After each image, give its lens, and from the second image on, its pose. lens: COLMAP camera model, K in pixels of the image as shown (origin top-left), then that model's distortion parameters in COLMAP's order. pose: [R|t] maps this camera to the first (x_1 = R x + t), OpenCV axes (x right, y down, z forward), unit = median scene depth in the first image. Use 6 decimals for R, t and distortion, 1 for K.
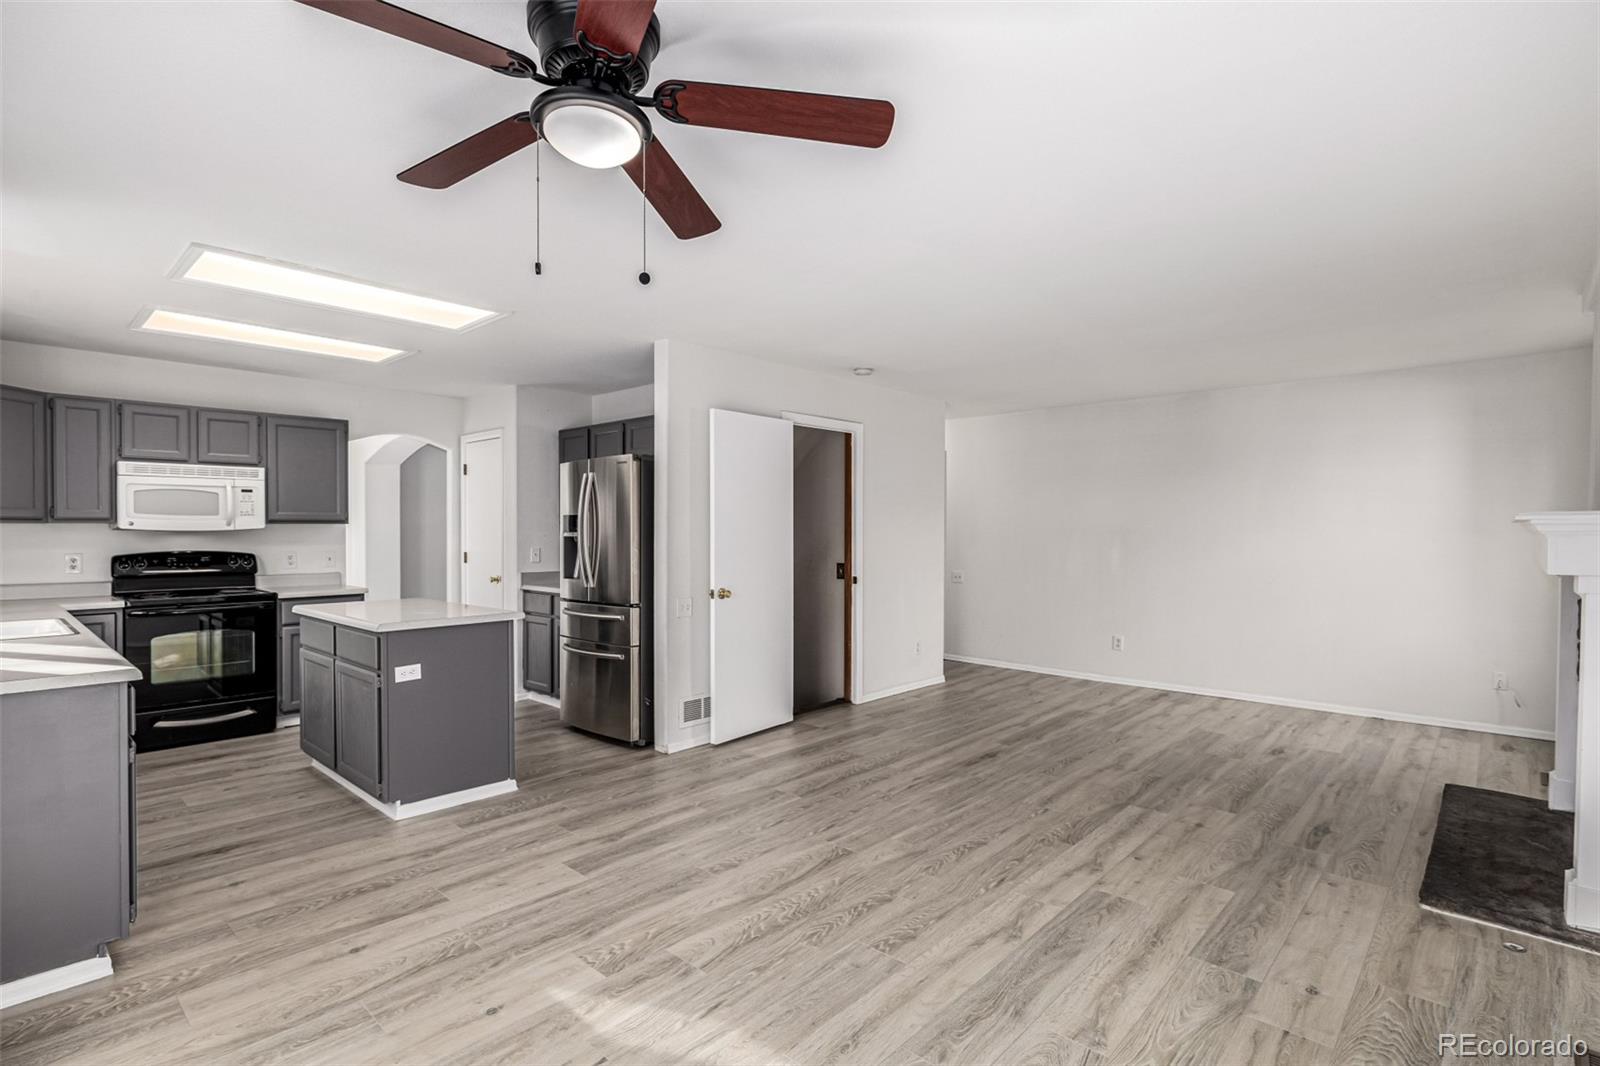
lens RADIAL K [[775.0, 0, 793.7], [0, 775.0, 539.0], [0, 0, 1]] dist [-0.001714, 0.000617]
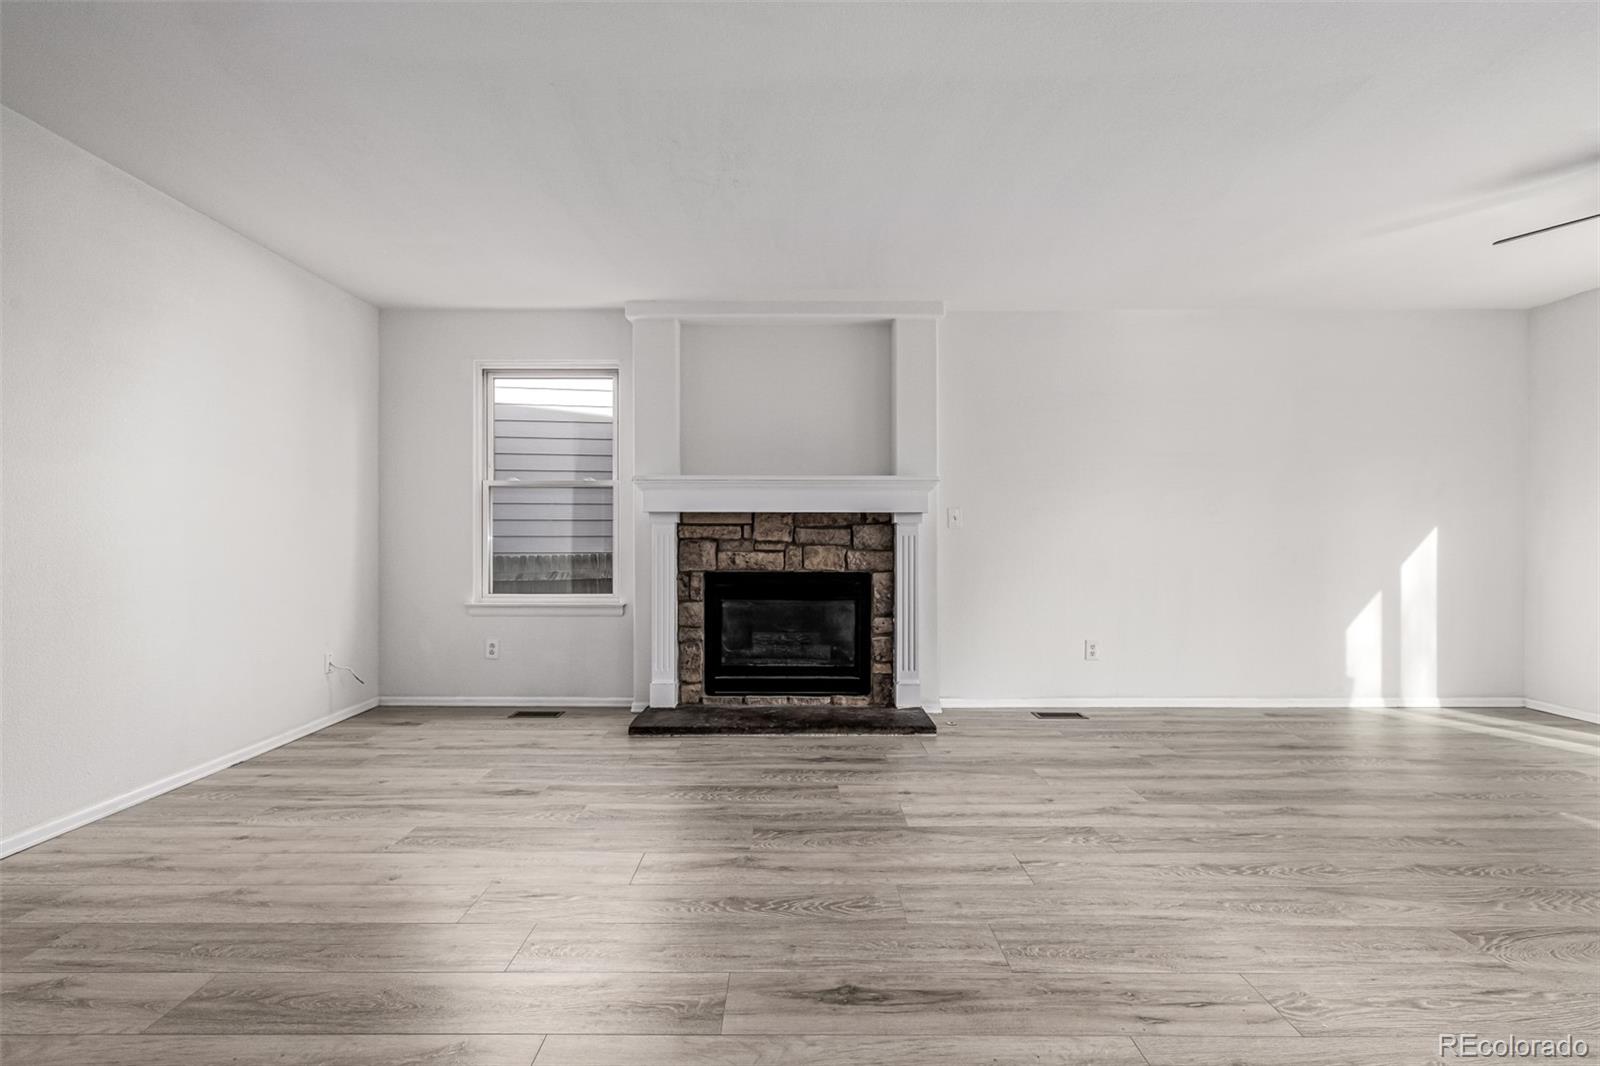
lens RADIAL K [[678.9, 0, 789.3], [0, 678.9, 546.7], [0, 0, 1]] dist [0.001428, 0.000276]
pose [[-0.677214, -0.011070, 0.735703, 0.028826], [0.007002, 0.999745, 0.021488, 0.052561], [-0.735753, 0.019703, -0.676963, 1.356618]]
